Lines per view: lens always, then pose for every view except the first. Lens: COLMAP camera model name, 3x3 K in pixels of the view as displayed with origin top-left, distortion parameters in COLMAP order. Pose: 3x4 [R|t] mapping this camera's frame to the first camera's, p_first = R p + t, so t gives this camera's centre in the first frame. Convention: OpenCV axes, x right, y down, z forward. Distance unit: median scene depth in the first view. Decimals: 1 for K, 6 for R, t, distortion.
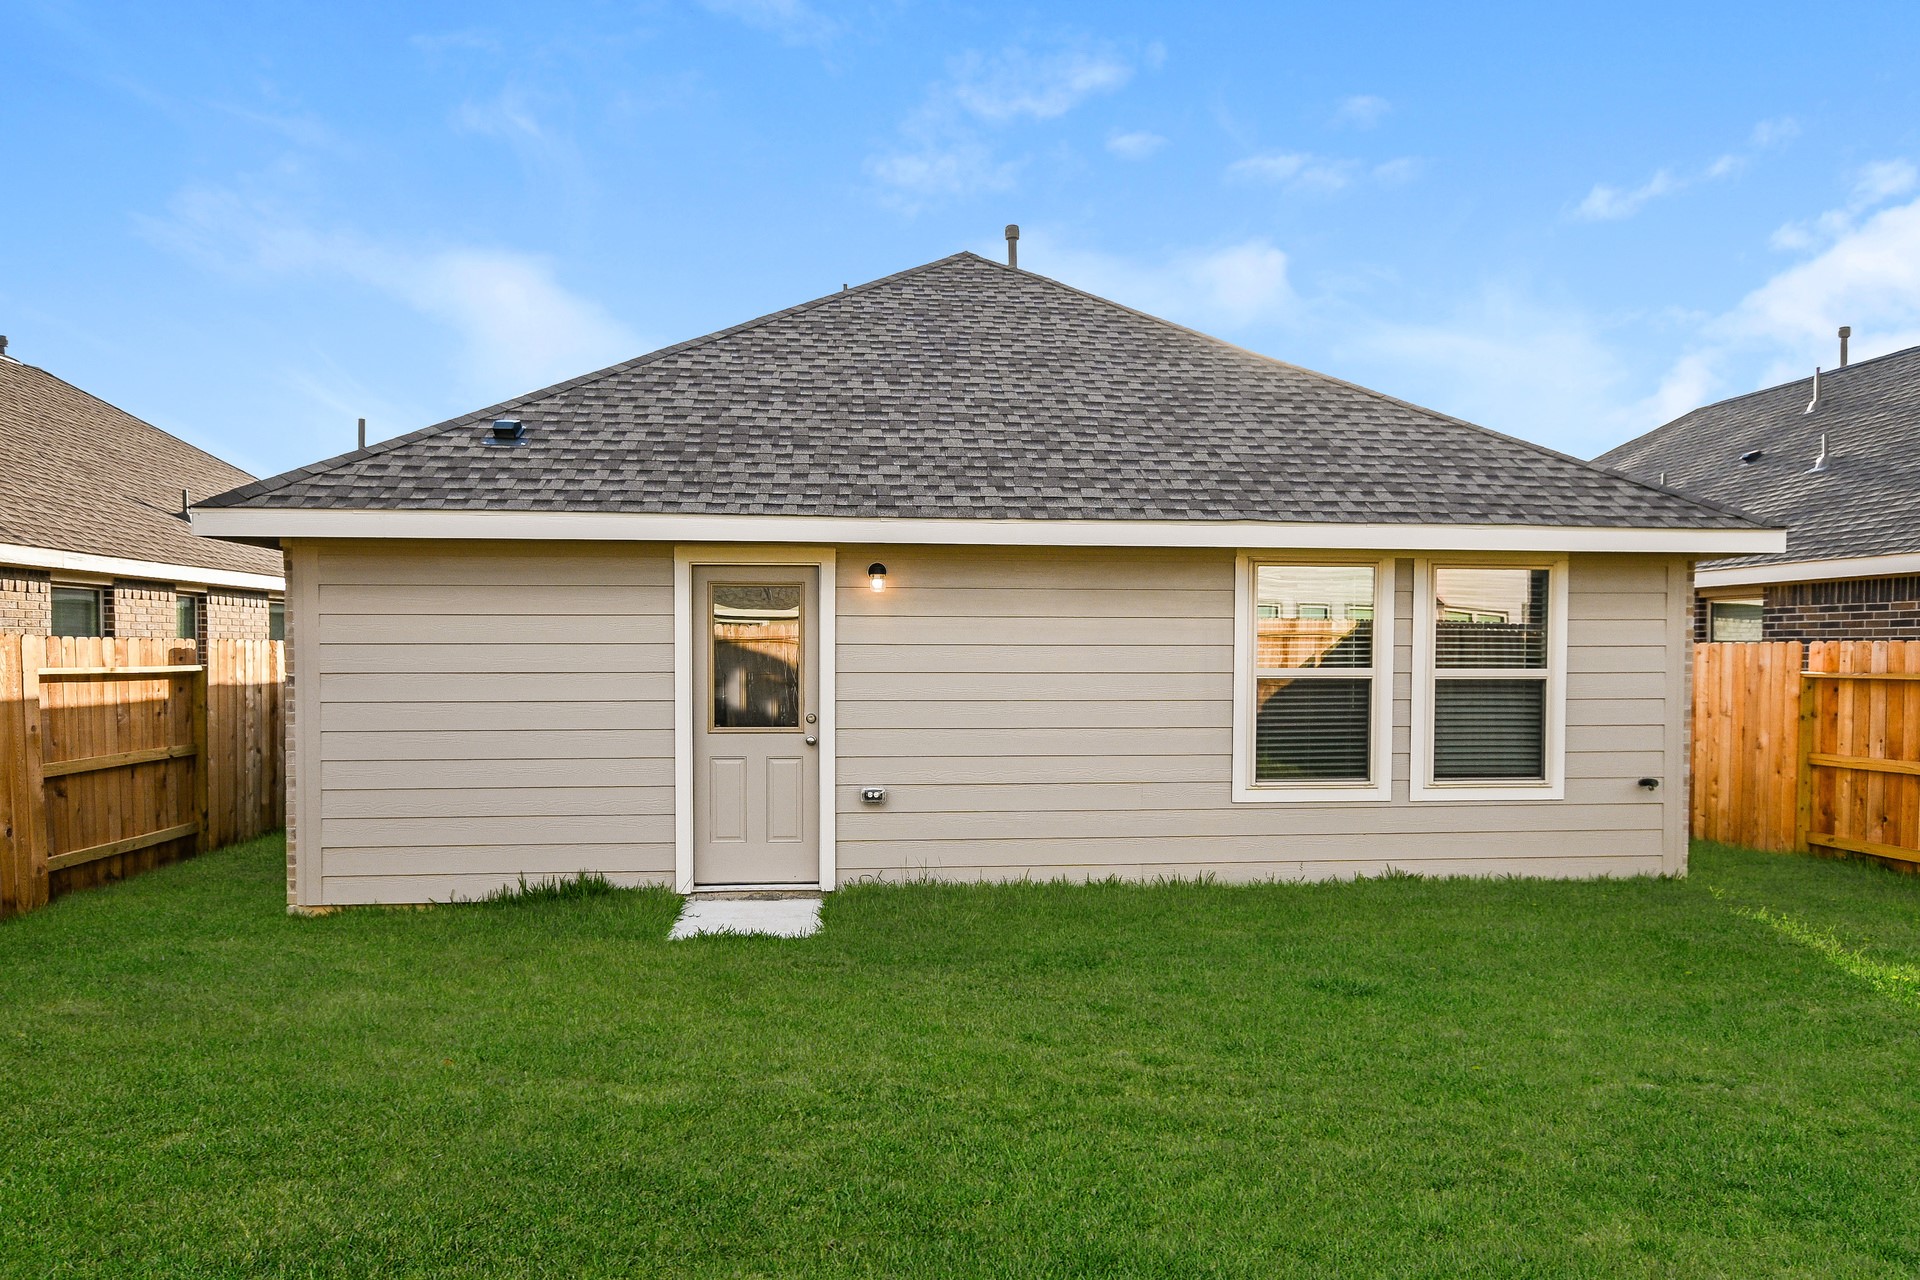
lens RADIAL K [[1172.0, 0, 960.4], [0, 1172.0, 684.3], [0, 0, 1]] dist [-0.000570, 0.001938]
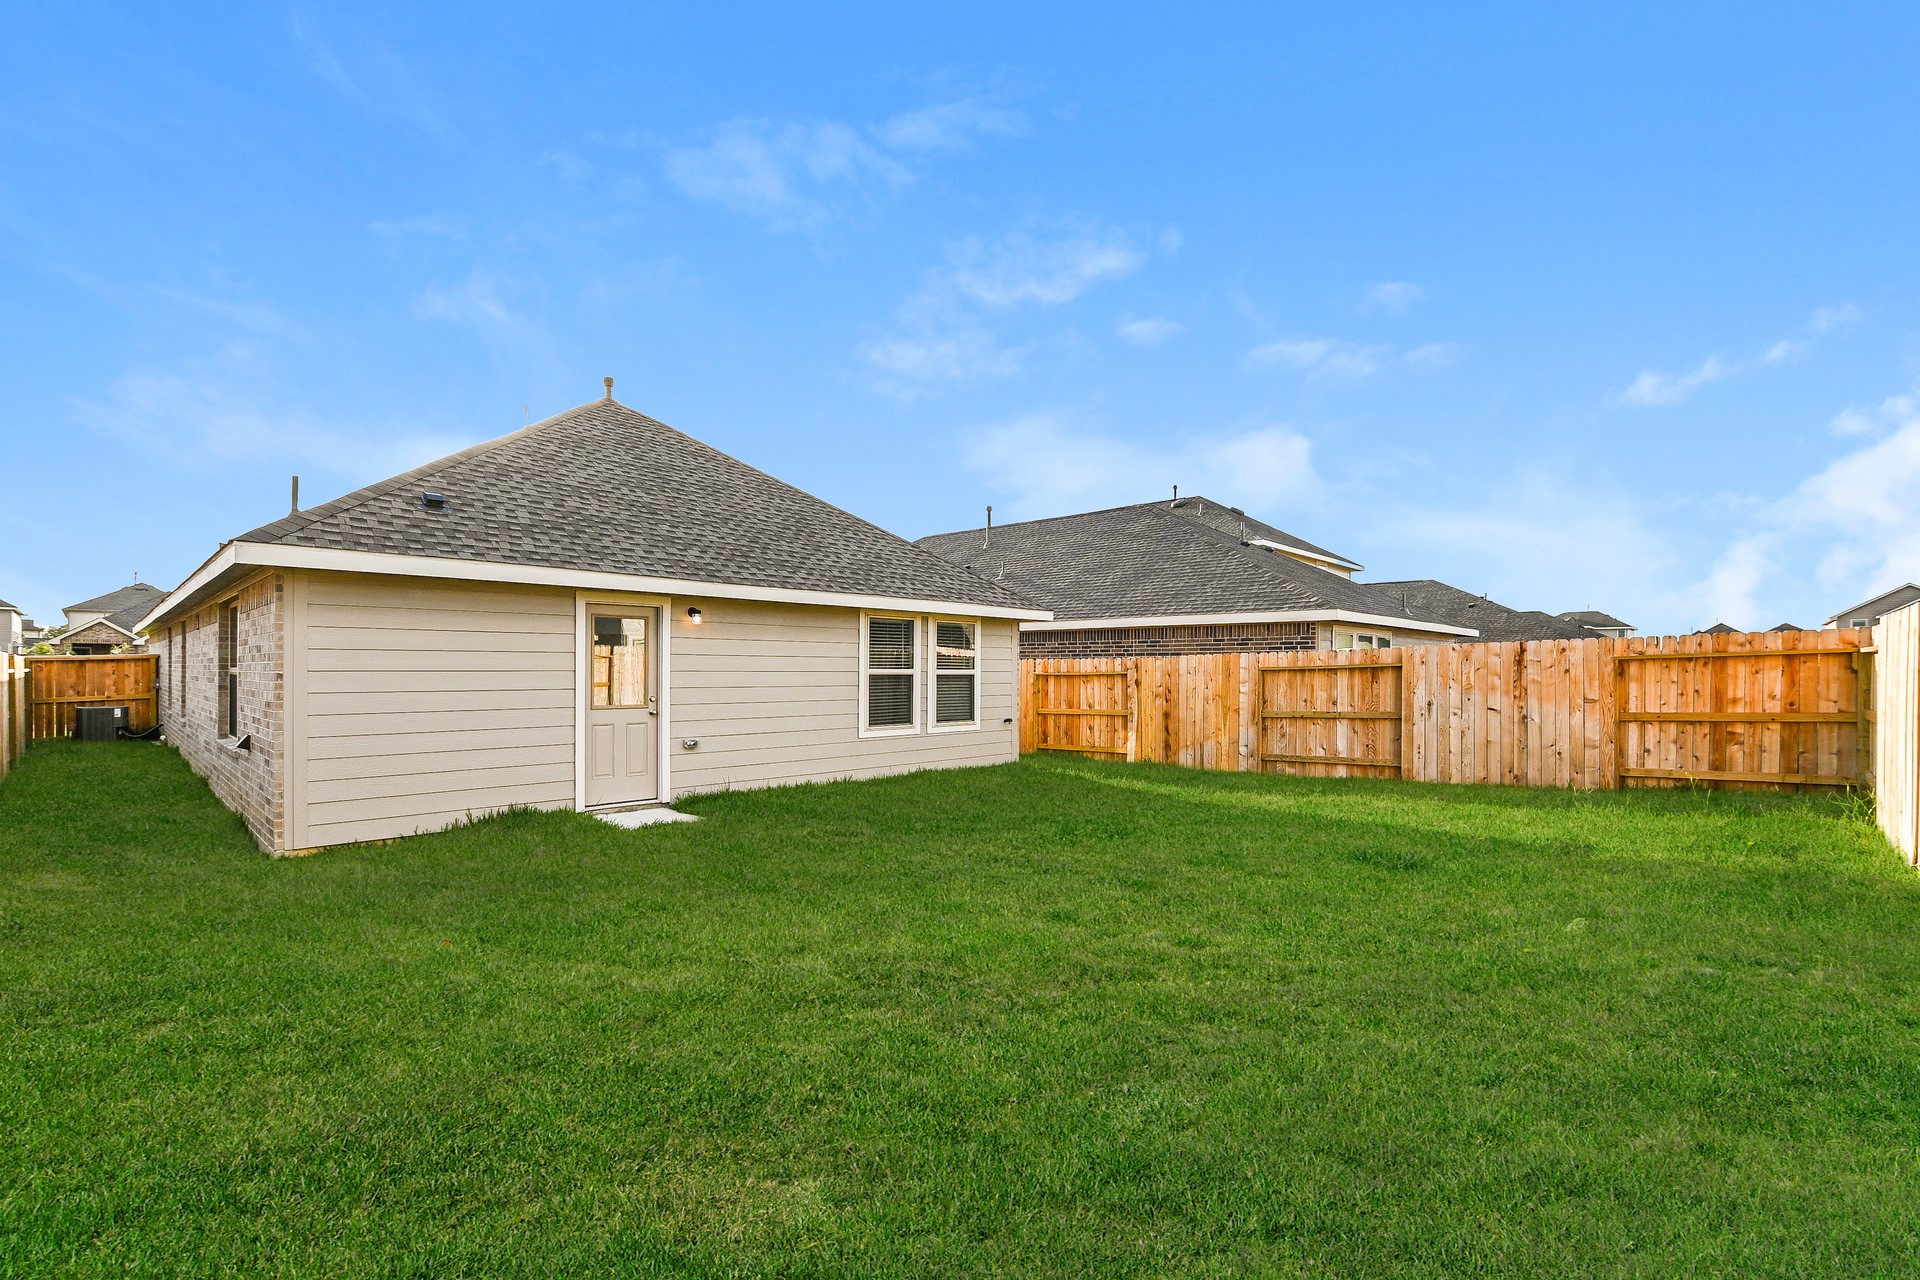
lens RADIAL K [[835.1, 0, 963.6], [0, 835.1, 669.6], [0, 0, 1]] dist [-0.002061, 0.000301]
pose [[0.764228, 0.000744, 0.644946, -0.528611], [0.013988, 0.999745, -0.017728, 0.014136], [-0.644795, 0.022570, 0.764023, -0.172856]]
